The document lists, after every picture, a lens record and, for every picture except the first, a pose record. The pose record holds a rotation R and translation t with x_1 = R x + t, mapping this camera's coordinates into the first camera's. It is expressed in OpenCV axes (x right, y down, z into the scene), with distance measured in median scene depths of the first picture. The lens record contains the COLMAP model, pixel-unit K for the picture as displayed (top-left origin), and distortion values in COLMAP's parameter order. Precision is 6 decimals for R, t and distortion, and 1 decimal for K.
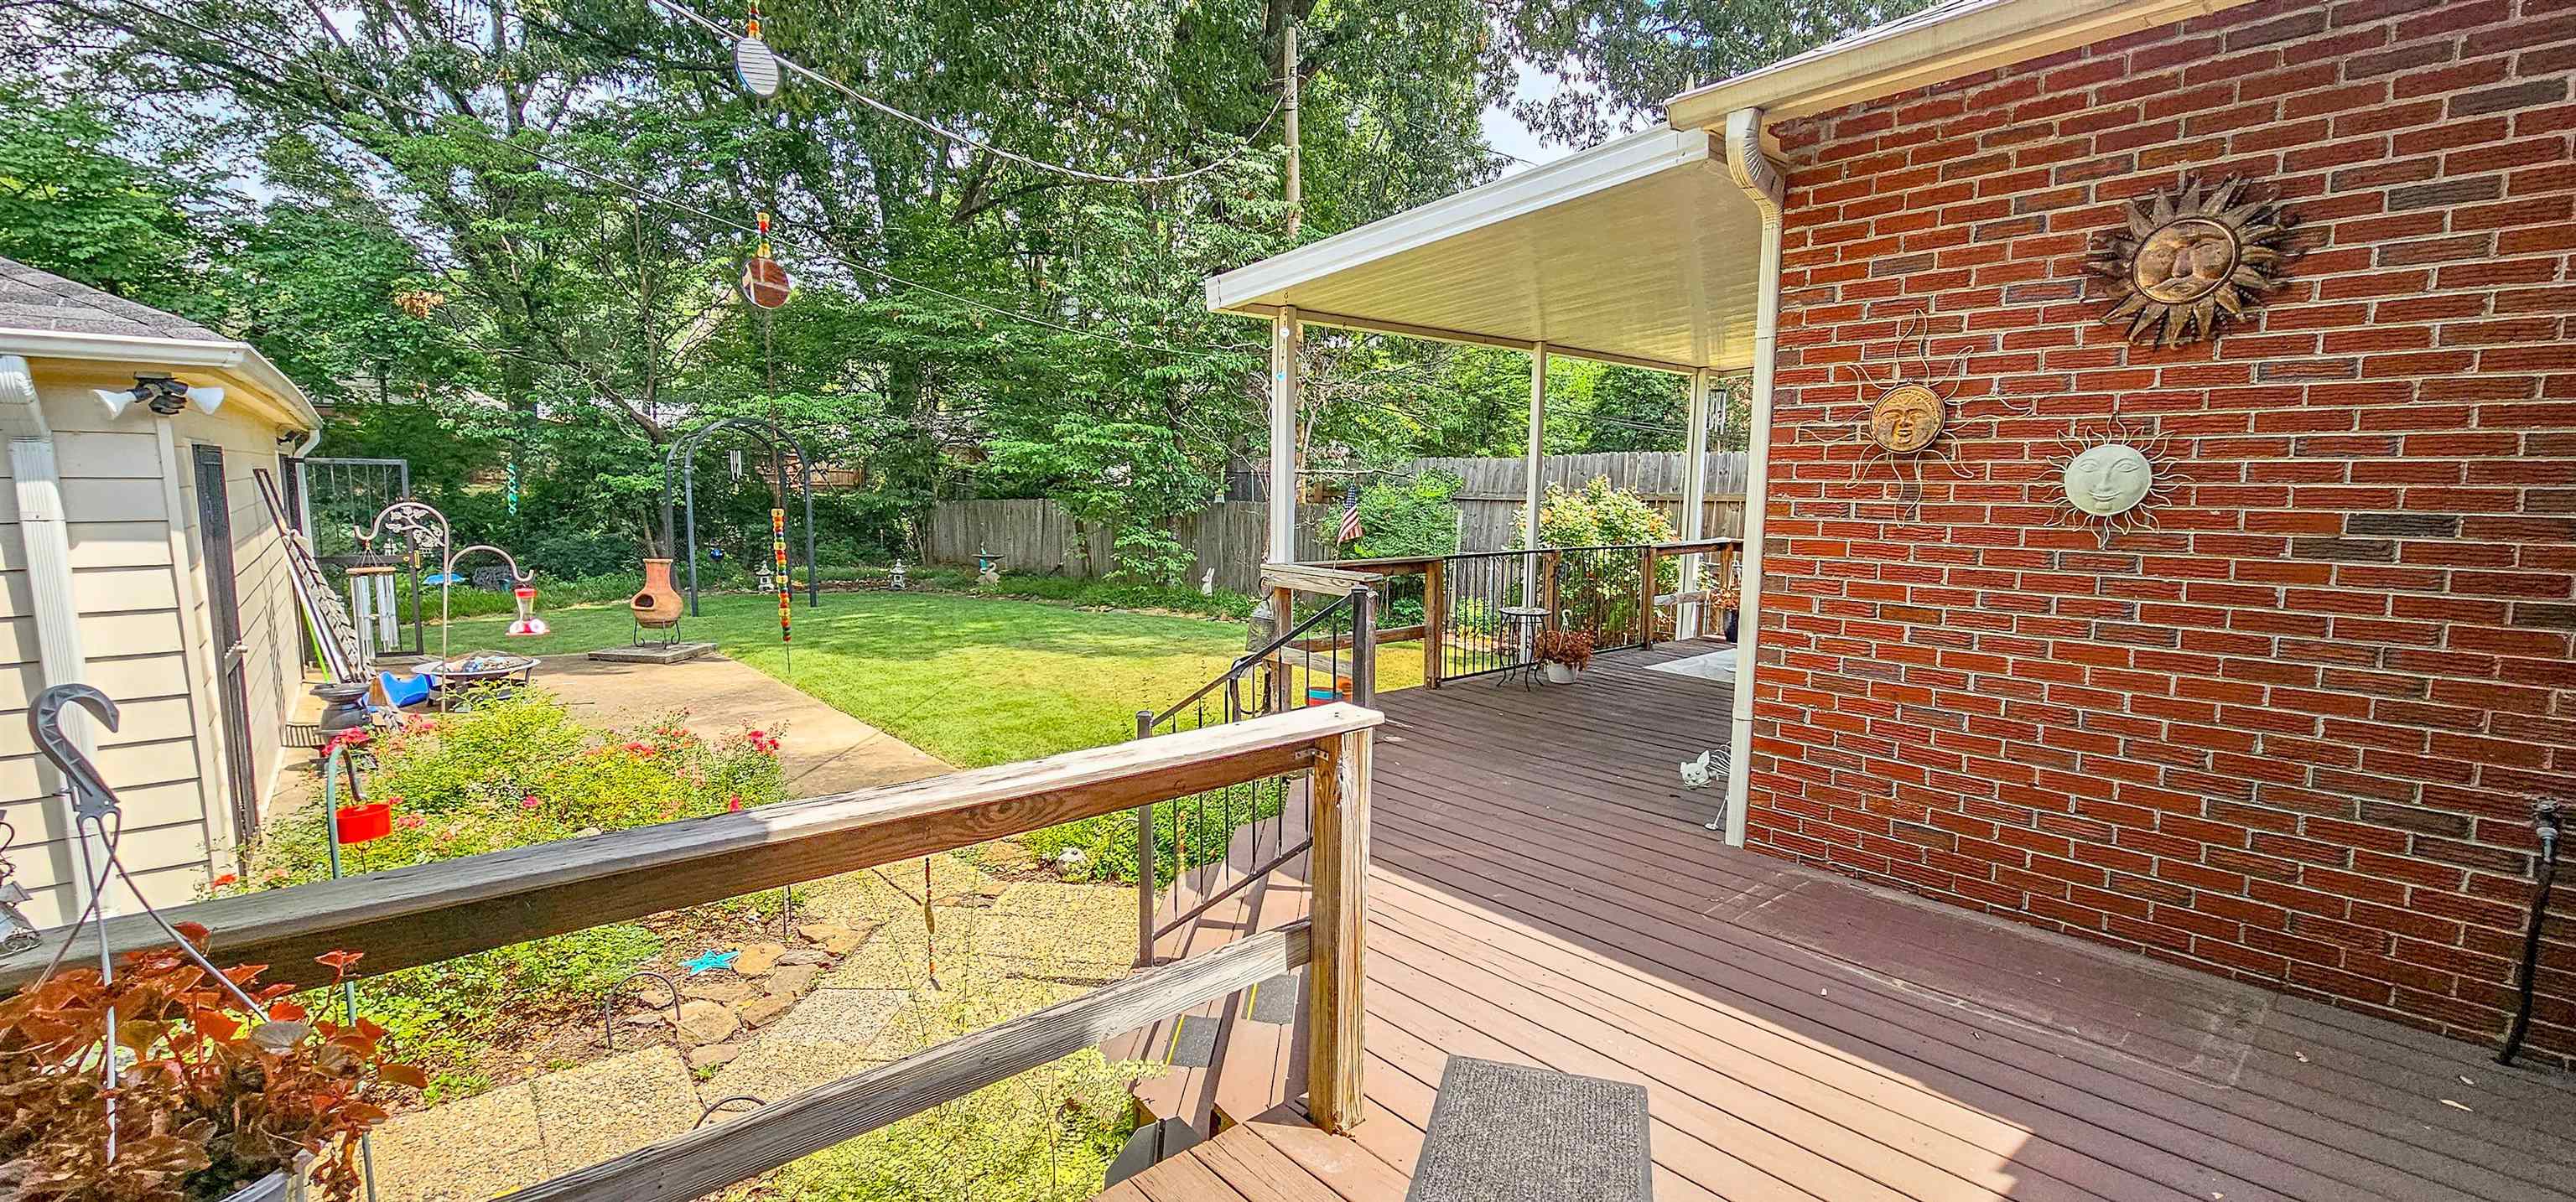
lens RADIAL K [[1049.8, 0, 1294.1], [0, 1049.8, 608.6], [0, 0, 1]] dist [-0.004003, -0.000344]
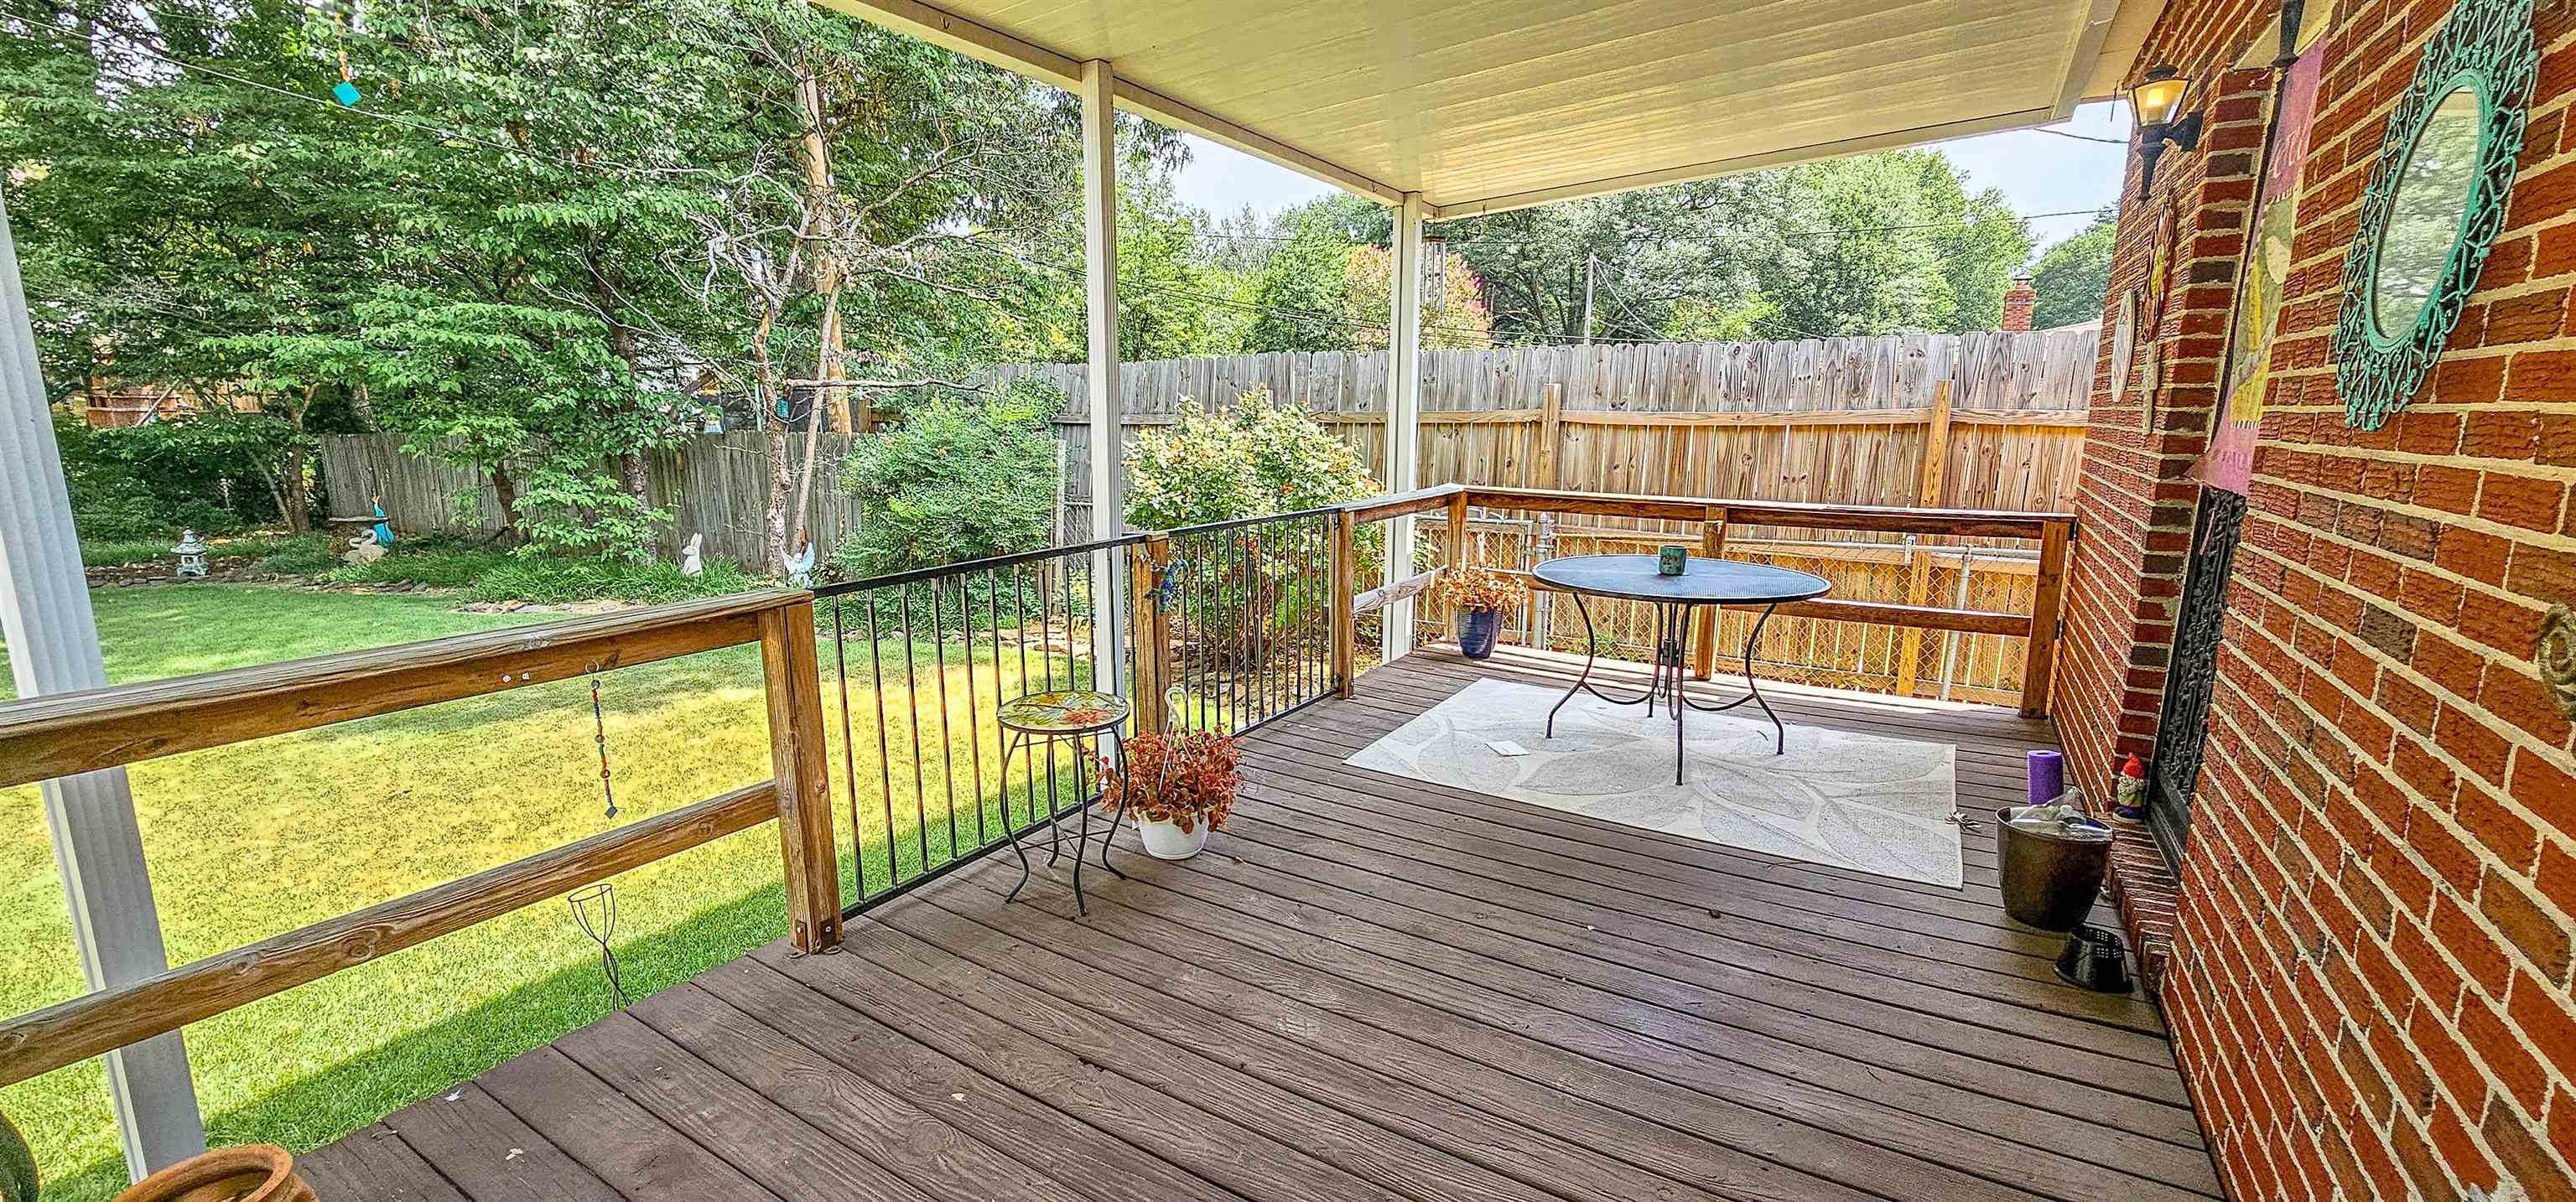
lens RADIAL K [[1049.8, 0, 1294.1], [0, 1049.8, 608.6], [0, 0, 1]] dist [-0.004003, -0.000344]
pose [[0.953474, -0.062387, 0.294950, 0.097949], [0.041129, 0.996125, 0.077742, -0.033091], [-0.298657, -0.061994, 0.952345, 0.314237]]
